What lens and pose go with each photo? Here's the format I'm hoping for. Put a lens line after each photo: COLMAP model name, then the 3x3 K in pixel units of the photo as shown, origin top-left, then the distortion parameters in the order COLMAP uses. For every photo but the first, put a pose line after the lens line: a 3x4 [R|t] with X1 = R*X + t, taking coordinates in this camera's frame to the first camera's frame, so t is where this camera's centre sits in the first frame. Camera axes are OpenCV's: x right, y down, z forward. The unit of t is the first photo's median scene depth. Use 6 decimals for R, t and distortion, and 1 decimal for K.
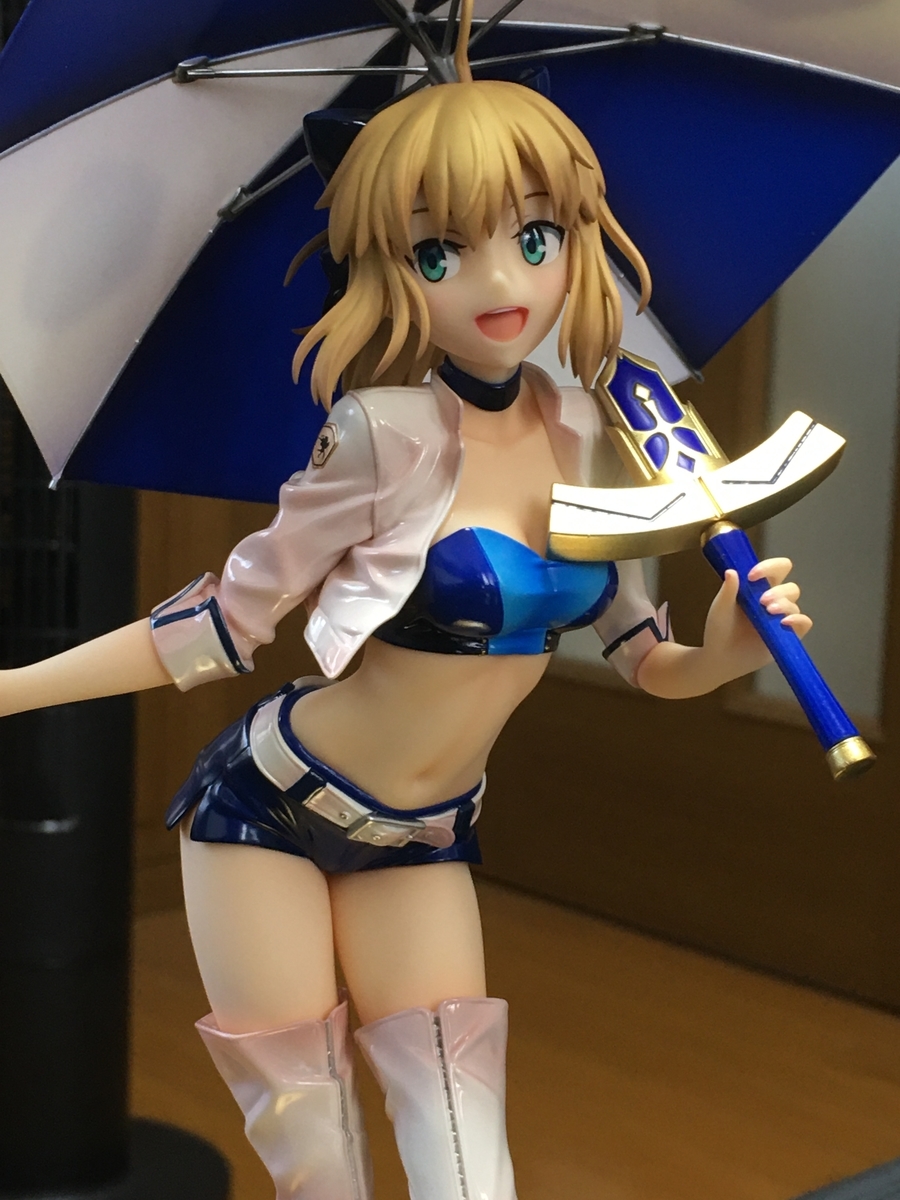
lens RADIAL K [[1920.6, 0, 450.0], [0, 1920.6, 600.0], [0, 0, 1]] dist [0.060000, 0.021919]
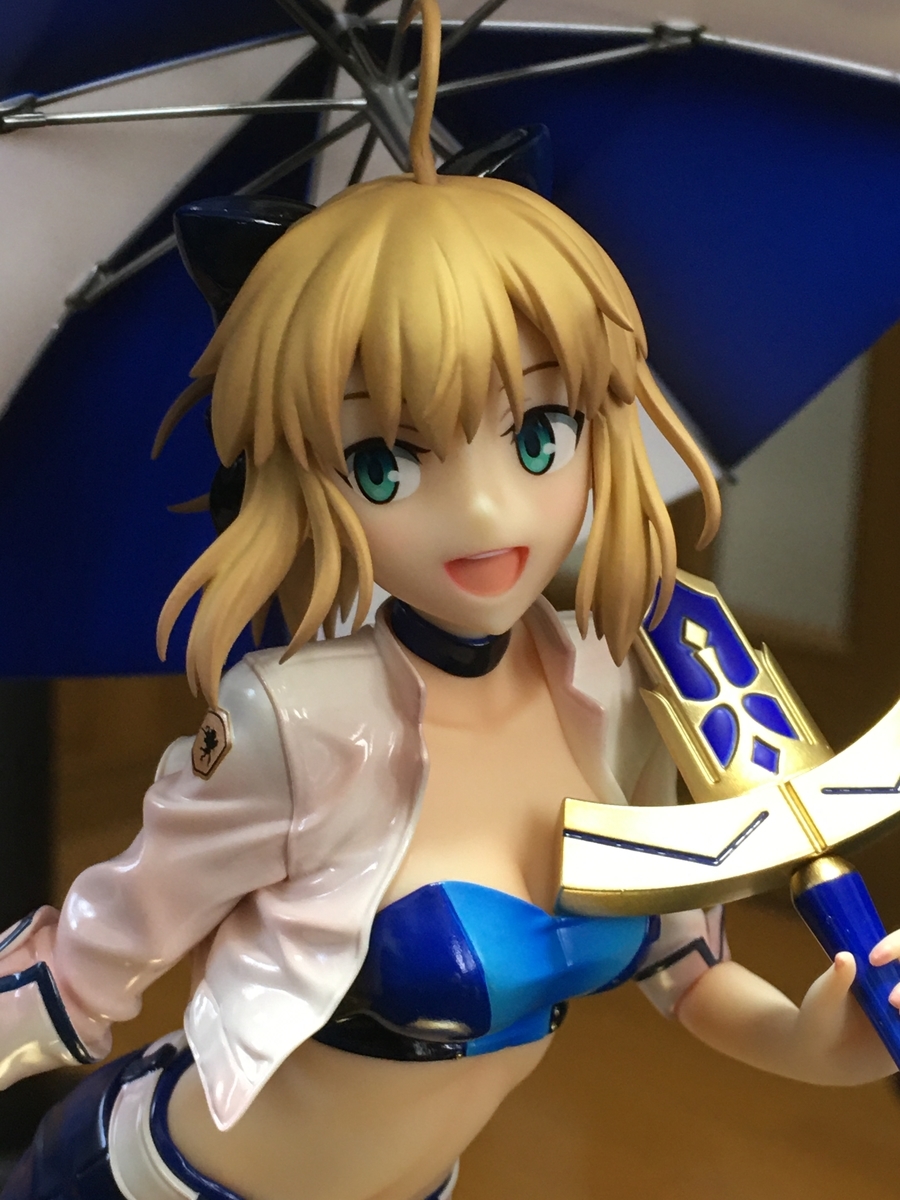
lens RADIAL K [[1920.6, 0, 450.0], [0, 1920.6, 600.0], [0, 0, 1]] dist [0.060000, 0.021919]
pose [[0.999530, -0.007273, 0.029788, -0.003944], [0.005017, 0.997162, 0.075123, -0.176891], [-0.030249, -0.074938, 0.996729, 0.359496]]
